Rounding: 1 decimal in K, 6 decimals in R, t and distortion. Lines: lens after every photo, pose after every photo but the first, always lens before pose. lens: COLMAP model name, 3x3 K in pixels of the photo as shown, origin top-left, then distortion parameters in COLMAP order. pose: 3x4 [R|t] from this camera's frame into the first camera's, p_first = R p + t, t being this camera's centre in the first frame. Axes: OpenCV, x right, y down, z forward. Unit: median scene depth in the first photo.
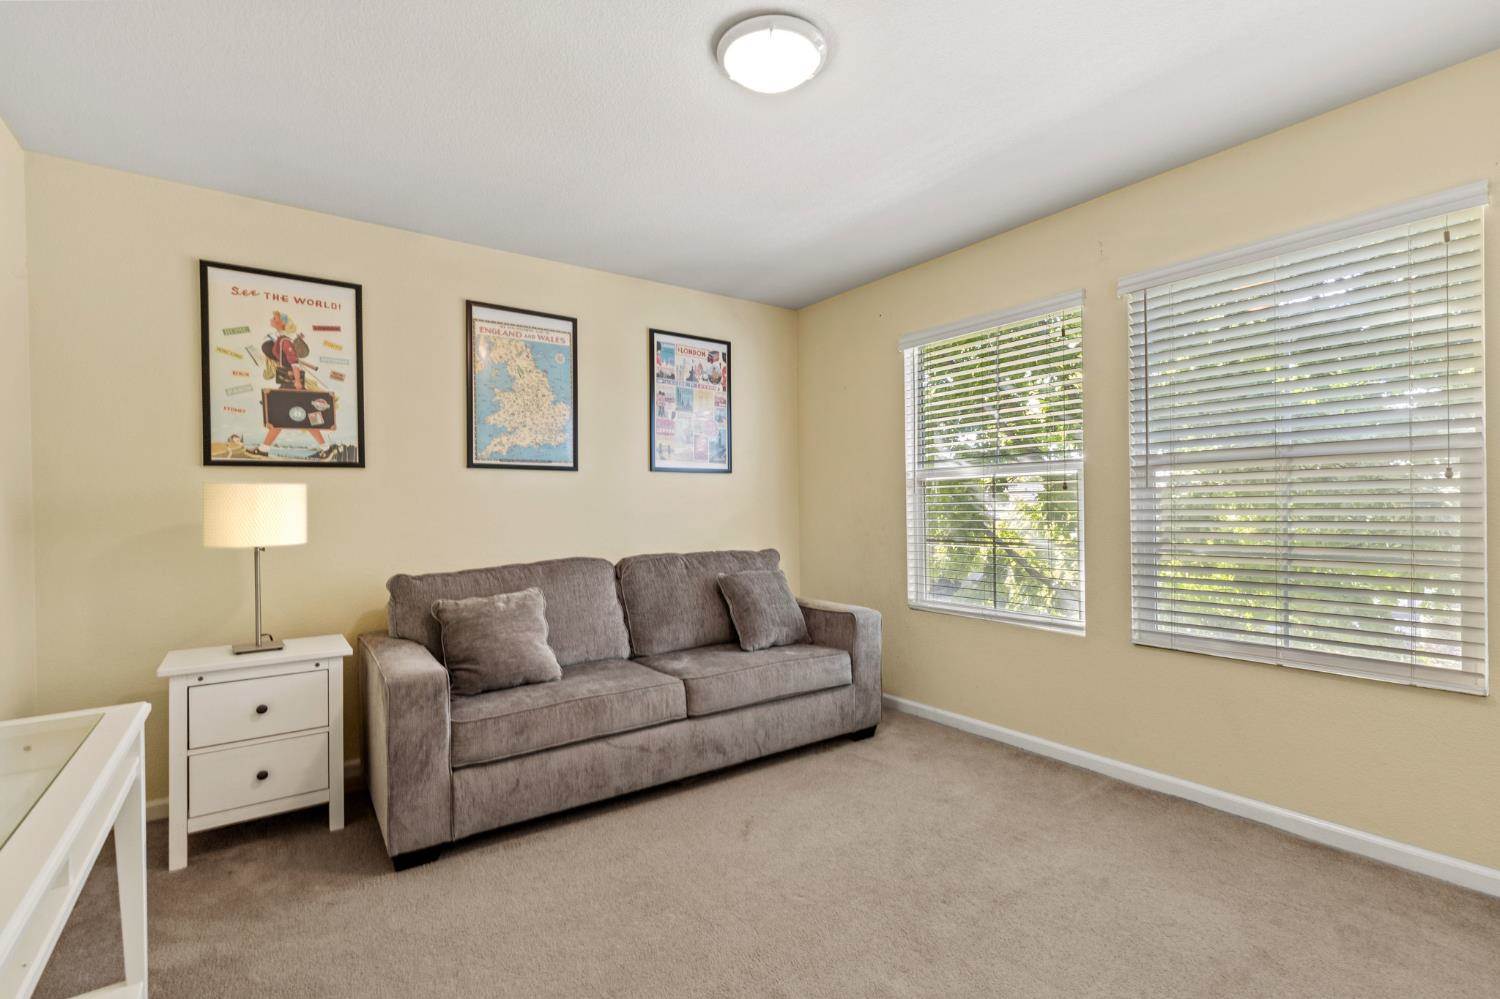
lens RADIAL K [[683.9, 0, 750.2], [0, 683.9, 506.1], [0, 0, 1]] dist [0.004498, -0.000903]
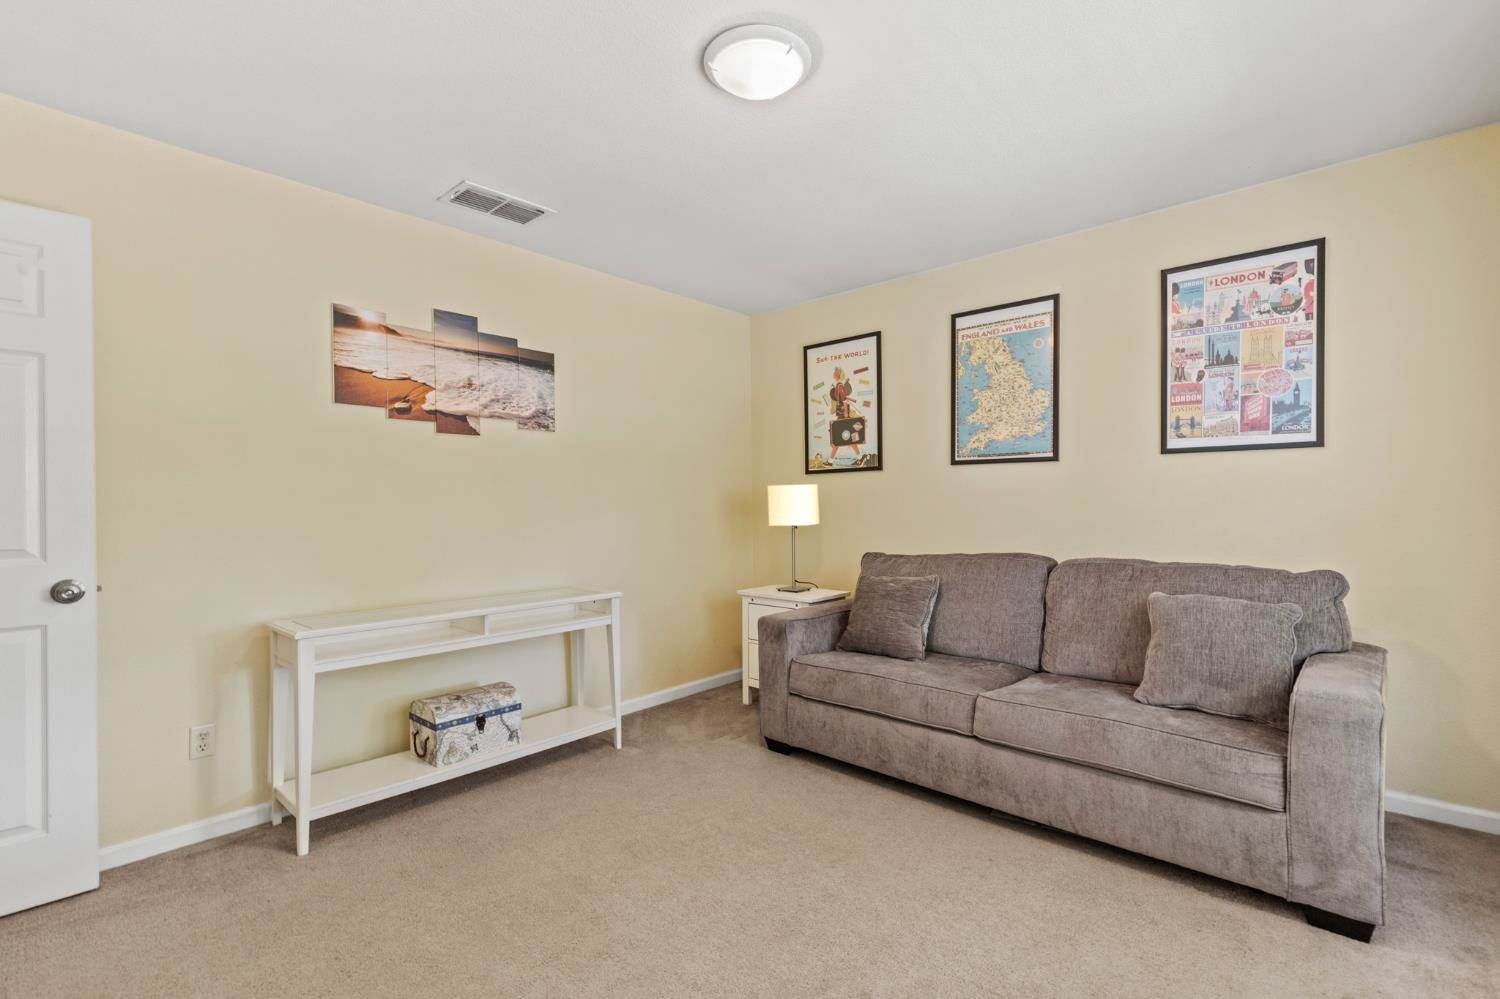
lens RADIAL K [[683.9, 0, 750.7], [0, 683.9, 500.2], [0, 0, 1]] dist [0.004498, -0.000903]
pose [[0.202467, 0.007683, -0.979259, 0.635561], [0.009261, 0.999909, 0.009760, -0.012635], [0.979245, -0.011045, 0.202377, 0.462713]]
